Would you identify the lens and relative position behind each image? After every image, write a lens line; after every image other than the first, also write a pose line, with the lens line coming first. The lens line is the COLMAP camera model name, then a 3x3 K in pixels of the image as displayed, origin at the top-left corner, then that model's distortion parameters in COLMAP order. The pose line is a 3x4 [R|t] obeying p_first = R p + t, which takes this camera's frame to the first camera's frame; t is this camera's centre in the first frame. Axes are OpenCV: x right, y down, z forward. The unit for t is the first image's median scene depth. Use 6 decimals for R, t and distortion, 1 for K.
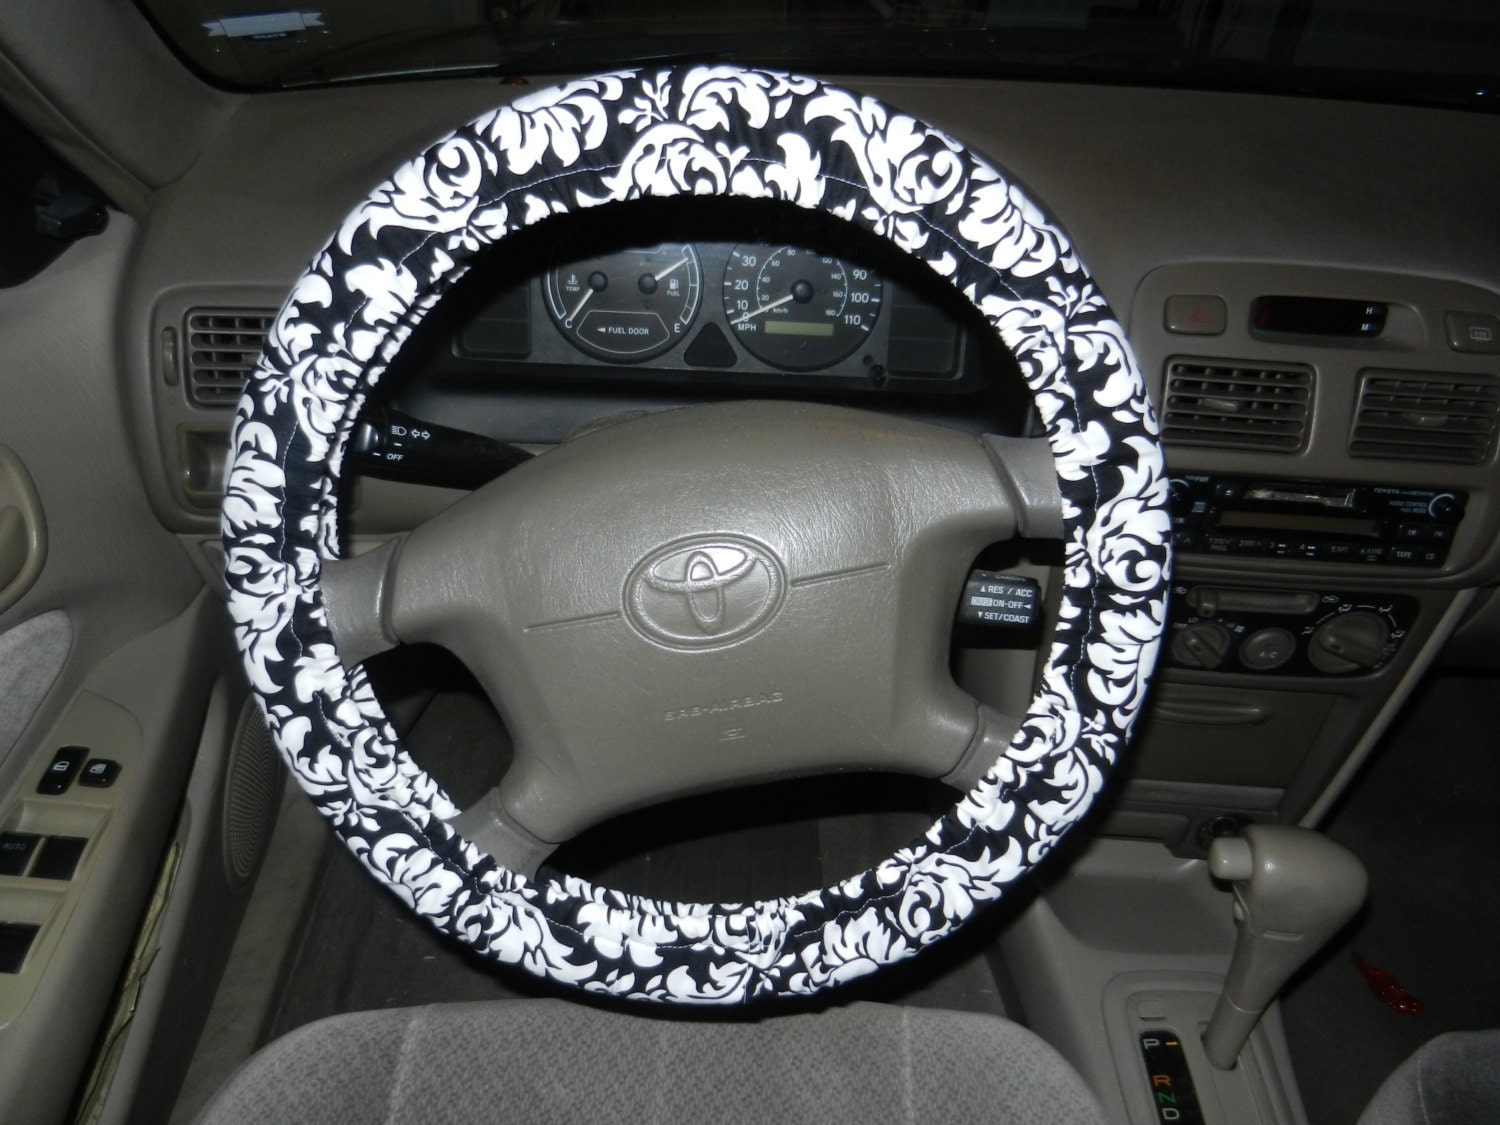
lens RADIAL K [[1124.4, 0, 755.0], [0, 1124.4, 566.1], [0, 0, 1]] dist [0.023555, -0.008183]
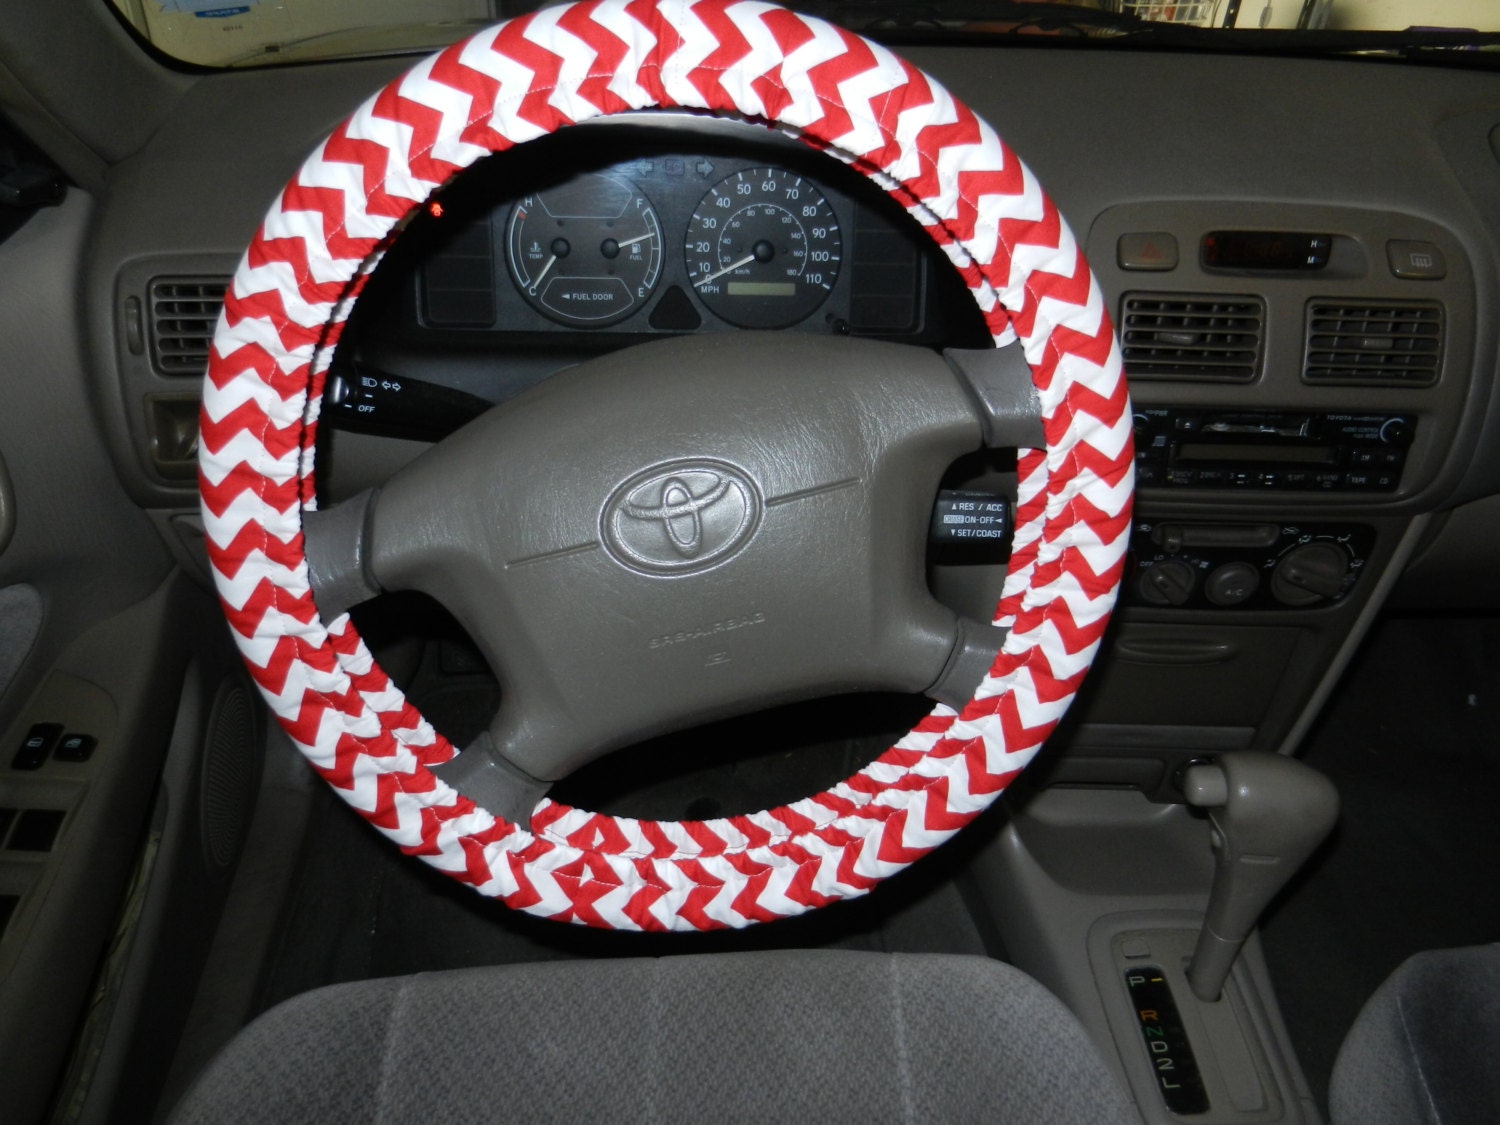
lens RADIAL K [[1124.4, 0, 753.1], [0, 1124.4, 569.2], [0, 0, 1]] dist [0.023555, -0.008183]
pose [[0.998889, -0.039580, 0.025594, -0.004531], [0.039940, 0.999108, -0.013739, 0.059223], [-0.025027, 0.014746, 0.999578, -0.009859]]
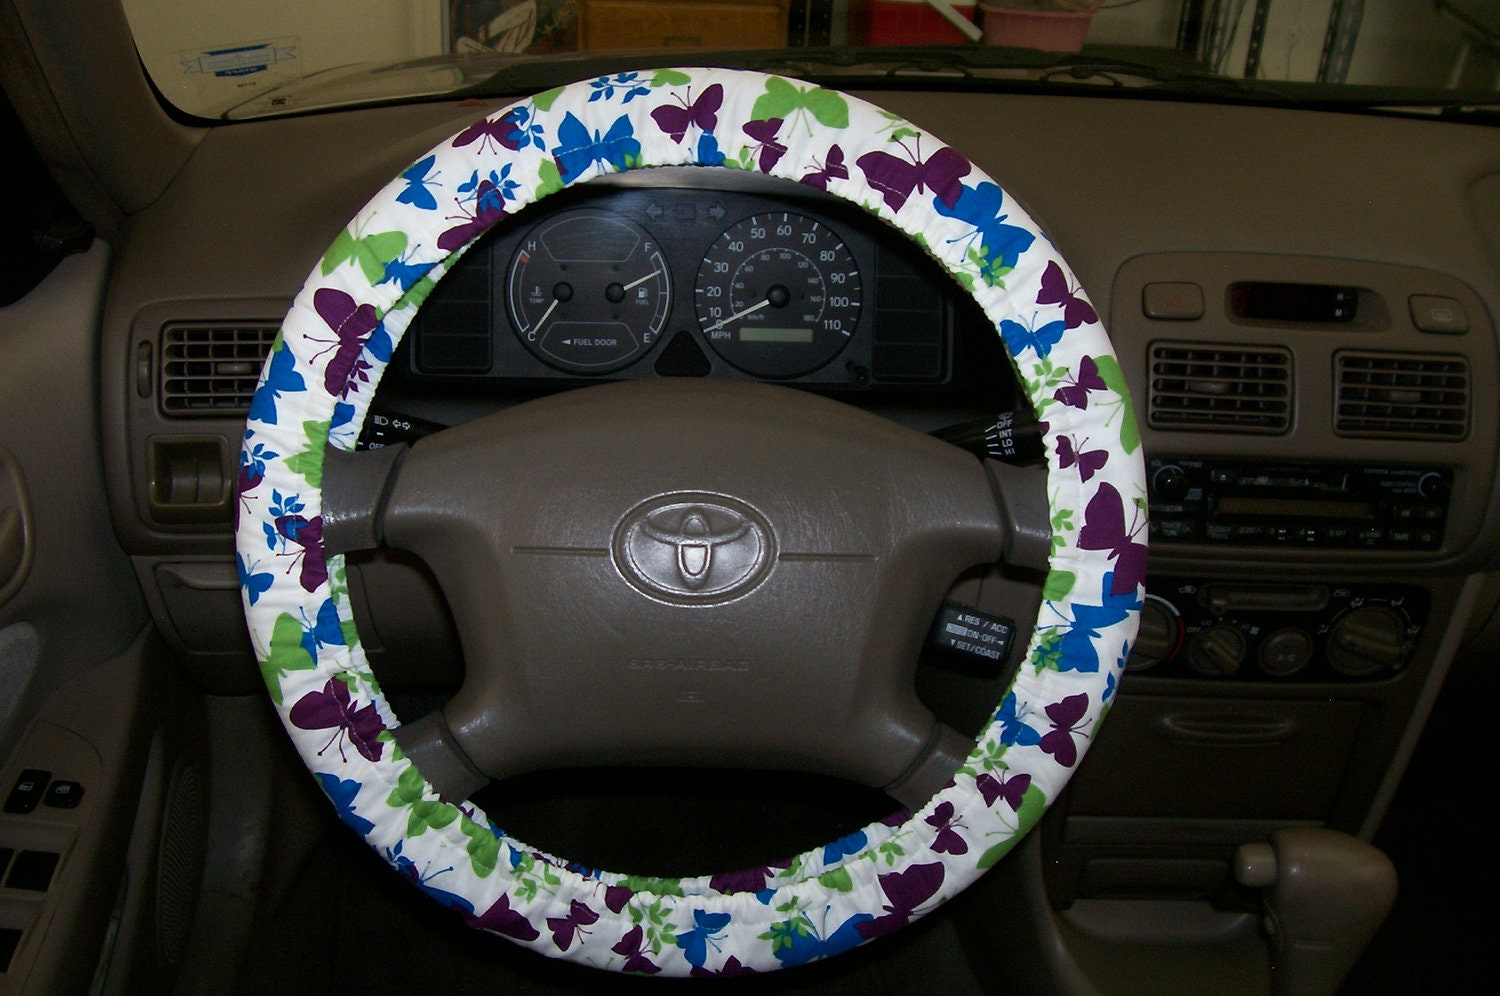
lens RADIAL K [[1487.2, 0, 736.5], [0, 1487.2, 468.7], [0, 0, 1]] dist [-0.120821, 0.000000]
pose [[0.999488, -0.028243, 0.015033, -0.017195], [0.030452, 0.983878, -0.176227, 0.127828], [-0.009813, 0.176594, 0.984235, -0.224480]]
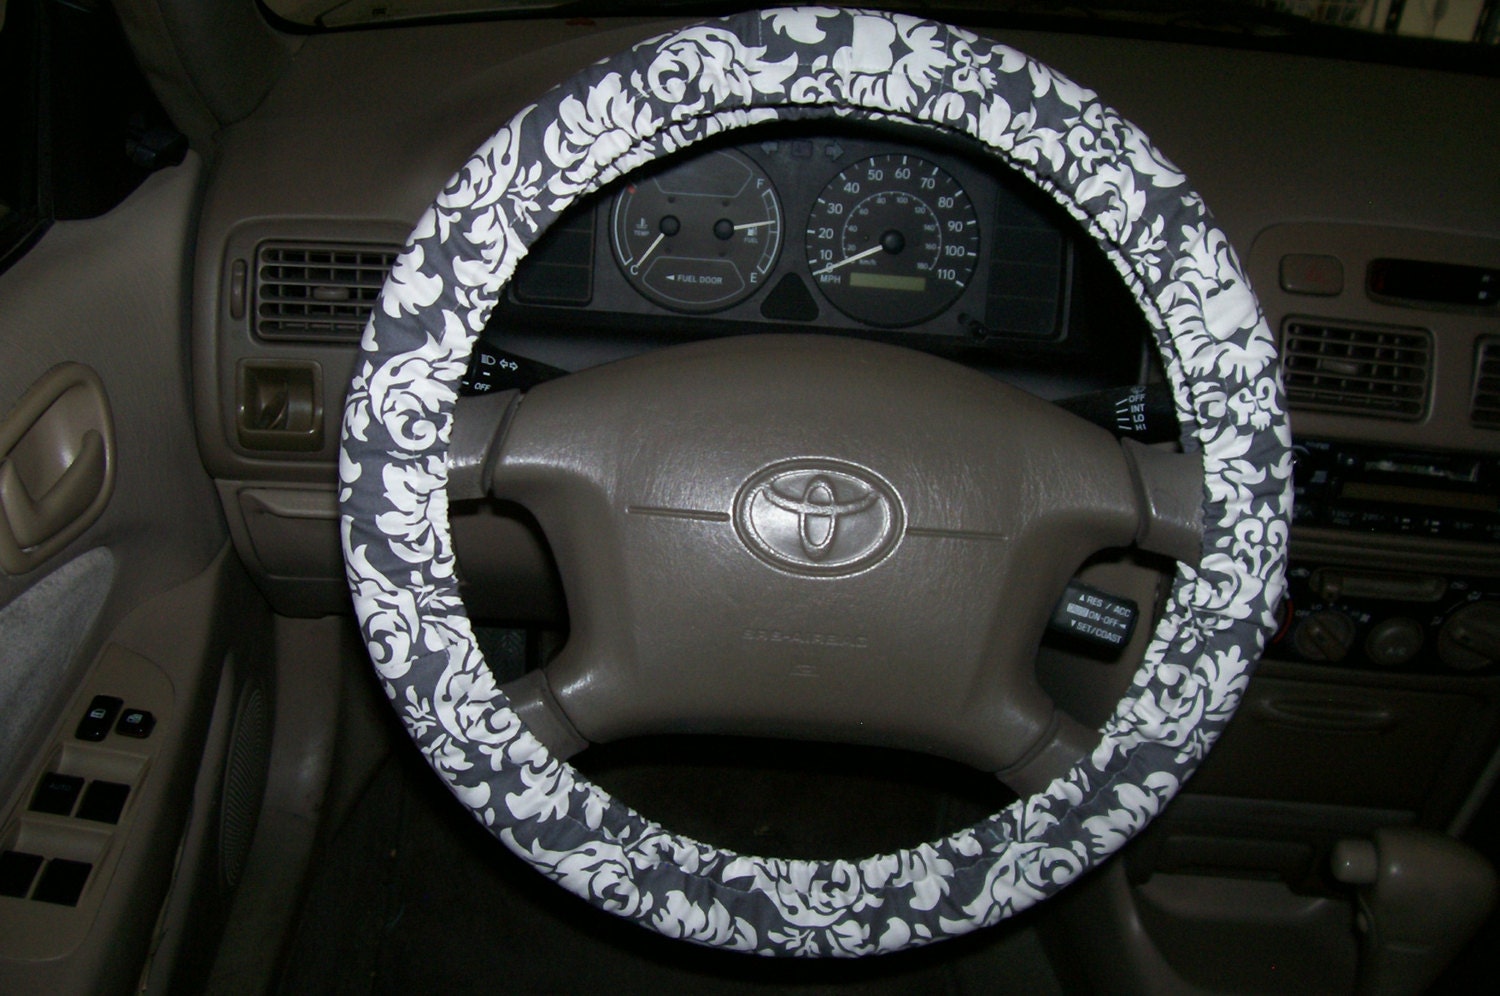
lens RADIAL K [[1487.2, 0, 744.2], [0, 1487.2, 468.9], [0, 0, 1]] dist [-0.120821, 0.000000]
pose [[0.999604, 0.026177, -0.010315, -0.065137], [-0.027211, 0.992660, -0.117840, 0.090097], [0.007154, 0.118074, 0.992979, -0.187682]]
